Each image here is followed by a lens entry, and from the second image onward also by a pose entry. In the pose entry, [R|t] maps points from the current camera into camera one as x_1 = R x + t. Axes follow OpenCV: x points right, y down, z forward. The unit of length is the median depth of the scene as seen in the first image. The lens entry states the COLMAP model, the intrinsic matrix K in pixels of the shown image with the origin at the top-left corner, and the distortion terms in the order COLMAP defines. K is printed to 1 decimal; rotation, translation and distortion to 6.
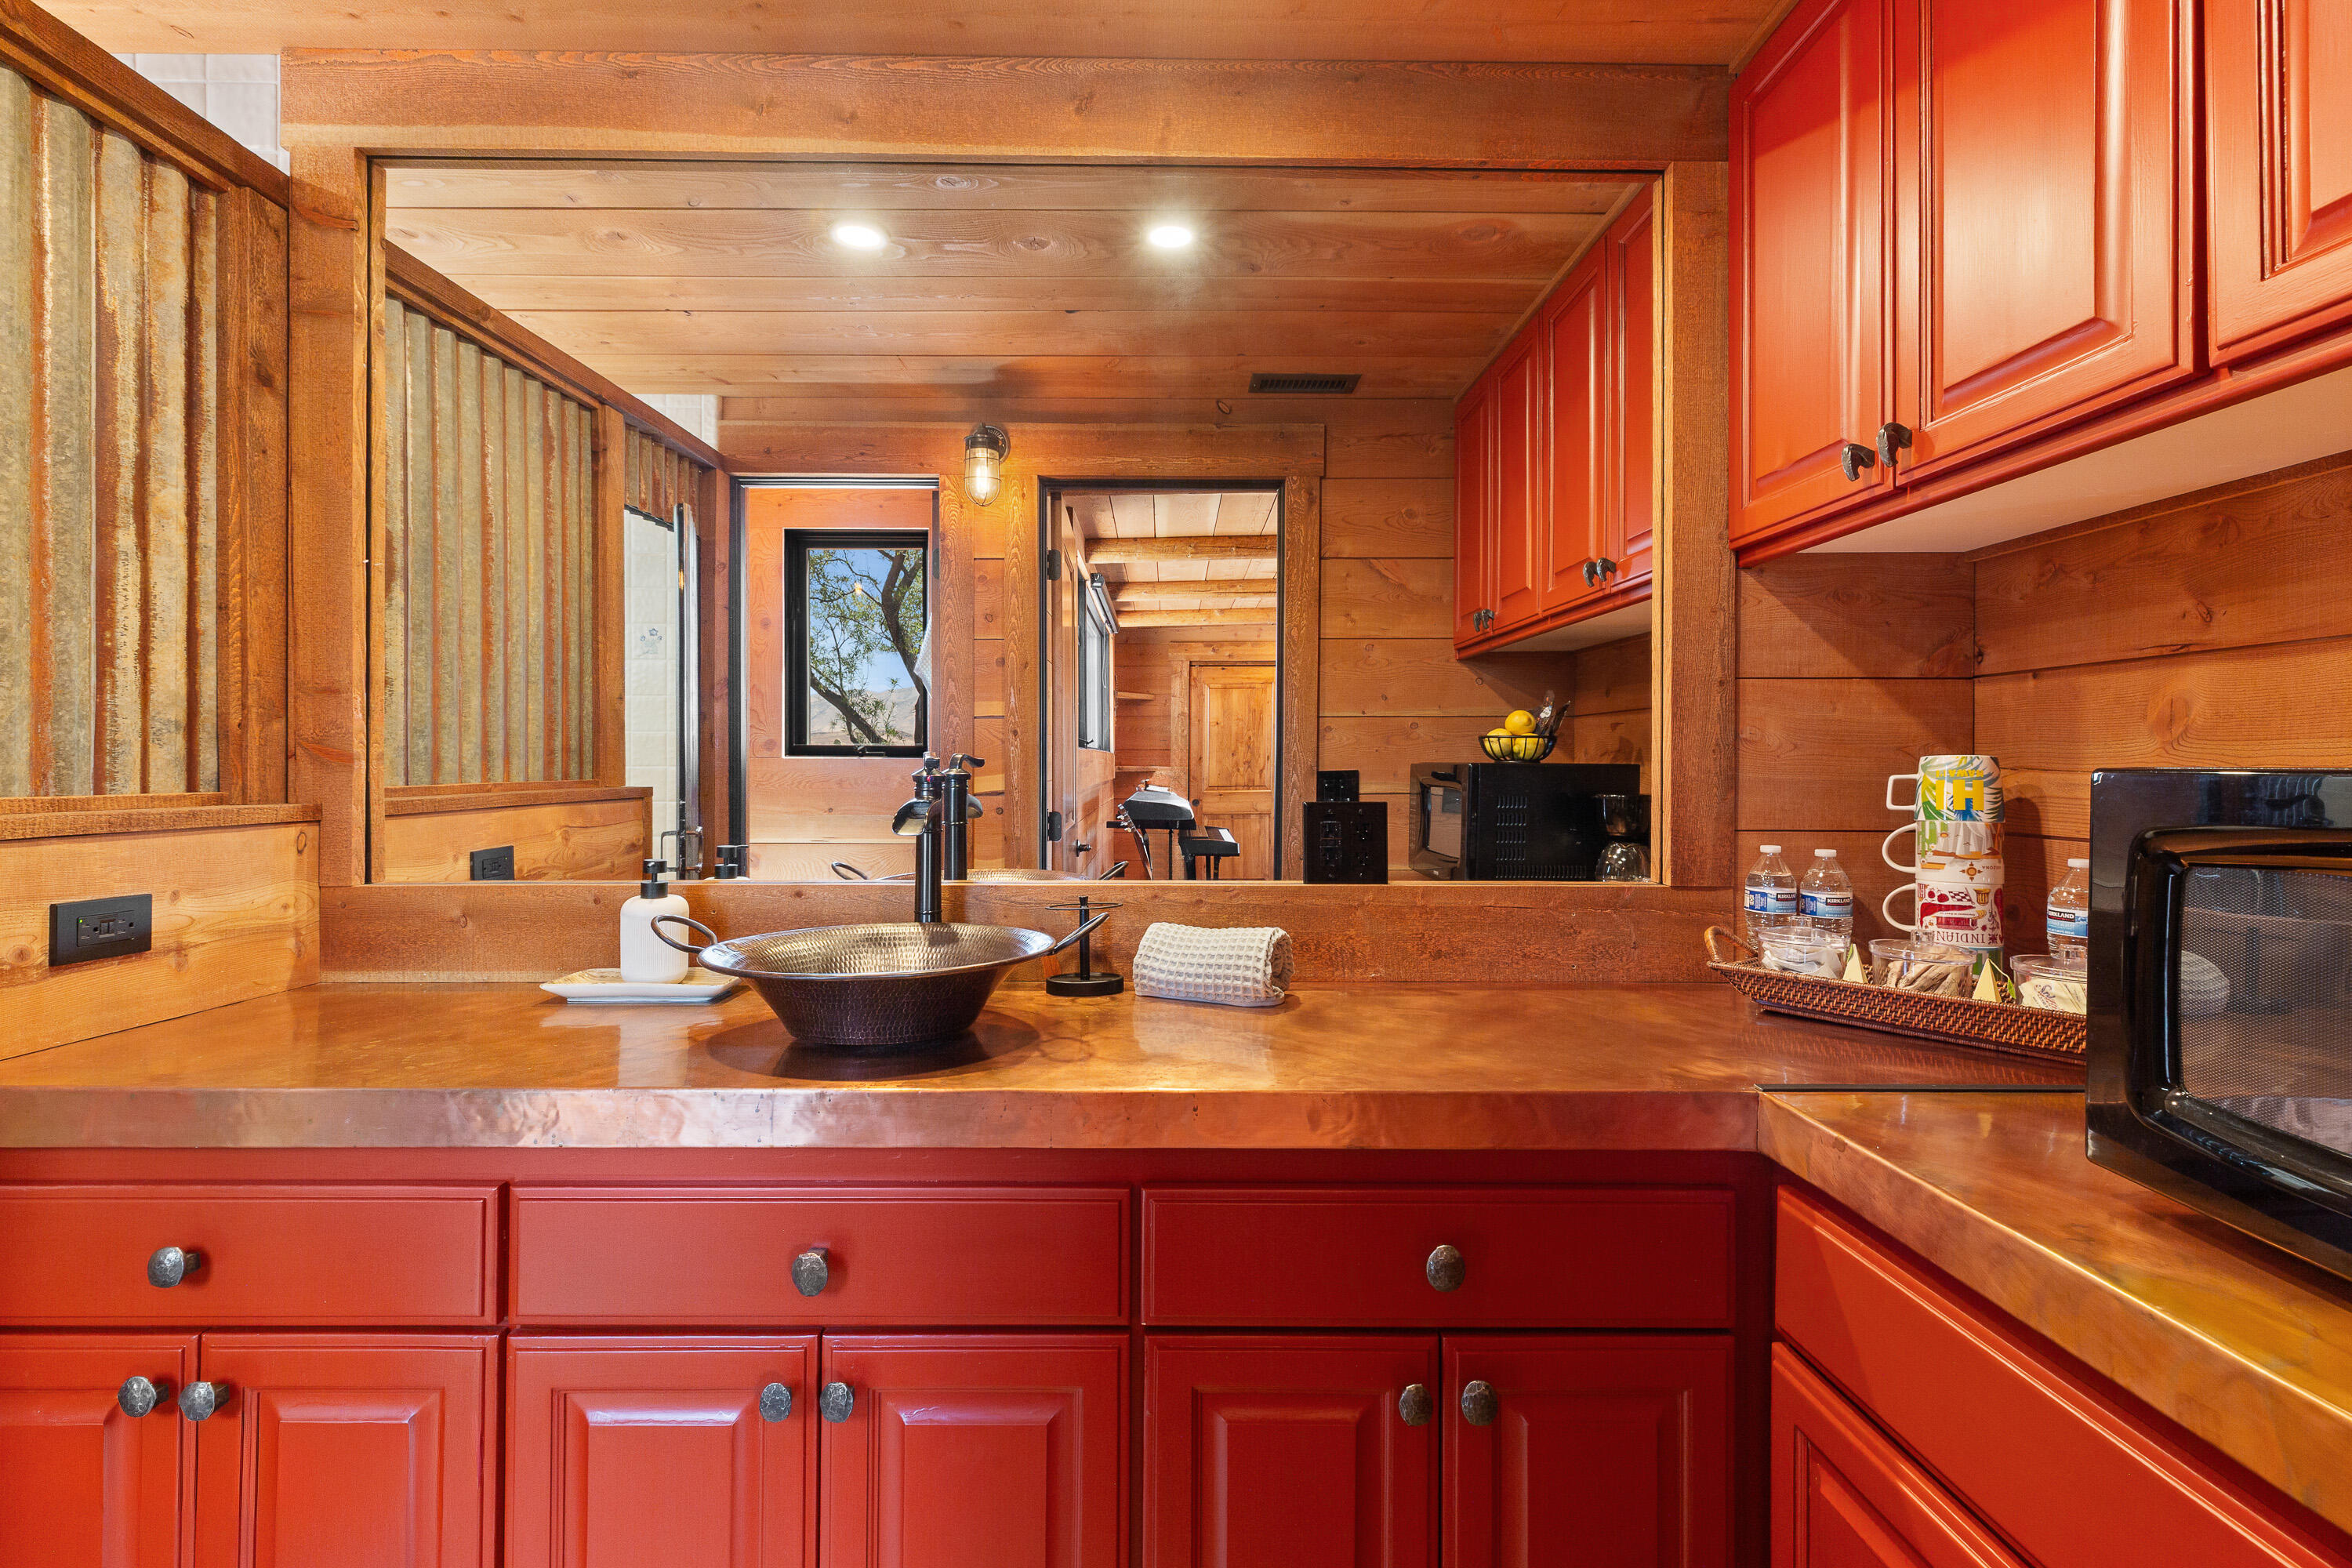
lens RADIAL K [[1055.8, 0, 1172.8], [0, 1055.8, 763.9], [0, 0, 1]] dist [0.001110, -0.000112]
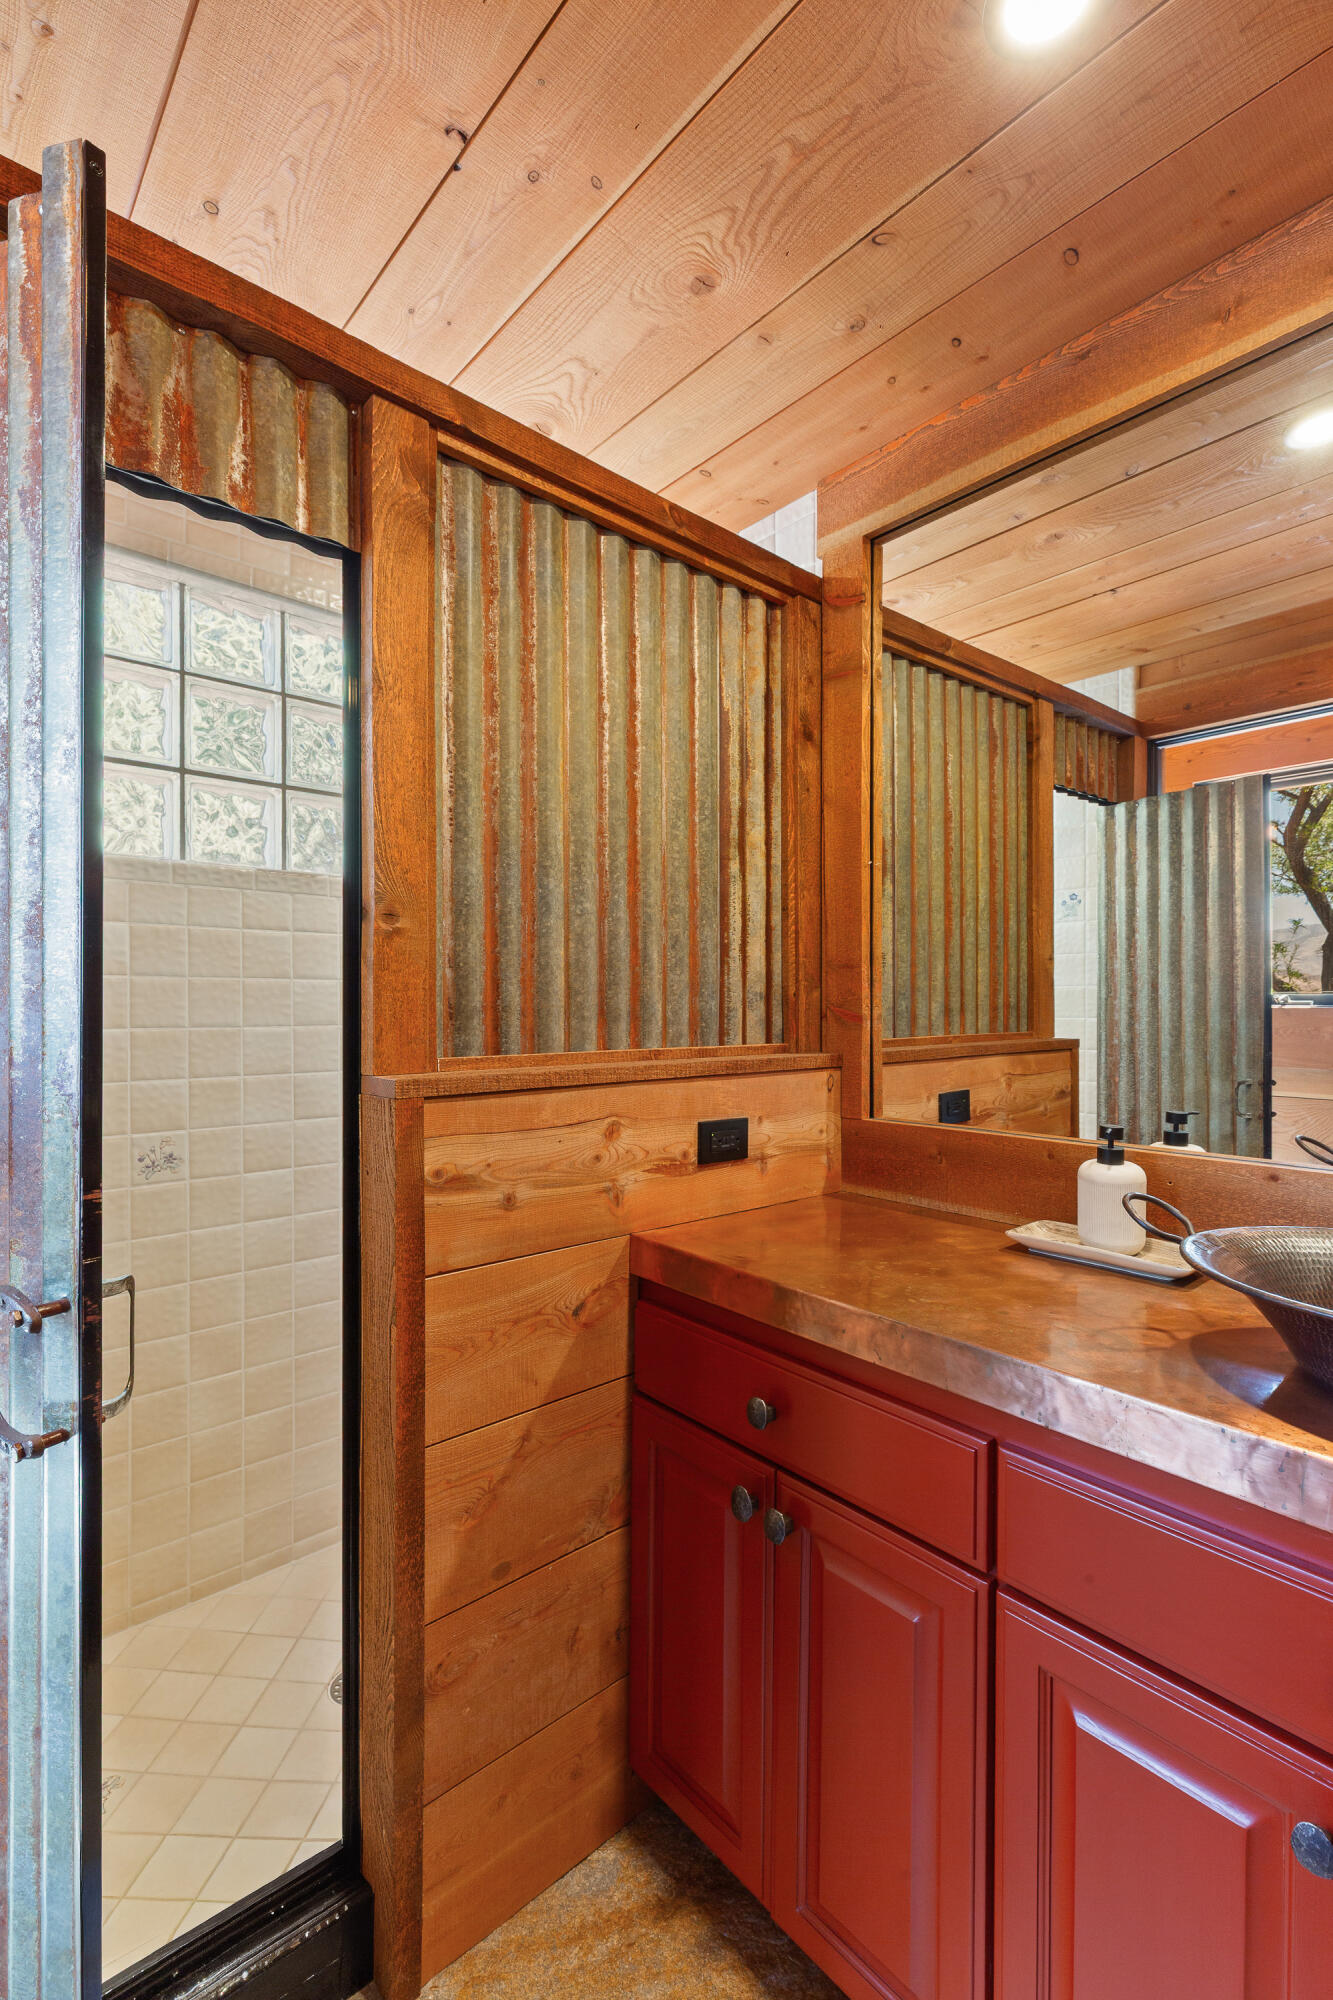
lens RADIAL K [[897.8, 0, 665.4], [0, 897.8, 1003.0], [0, 0, 1]] dist [0.001110, -0.000112]
pose [[0.652870, -0.003659, -0.757461, -0.116051], [0.001802, 0.999993, -0.003277, -0.021976], [0.757468, 0.000774, 0.652872, 0.119716]]
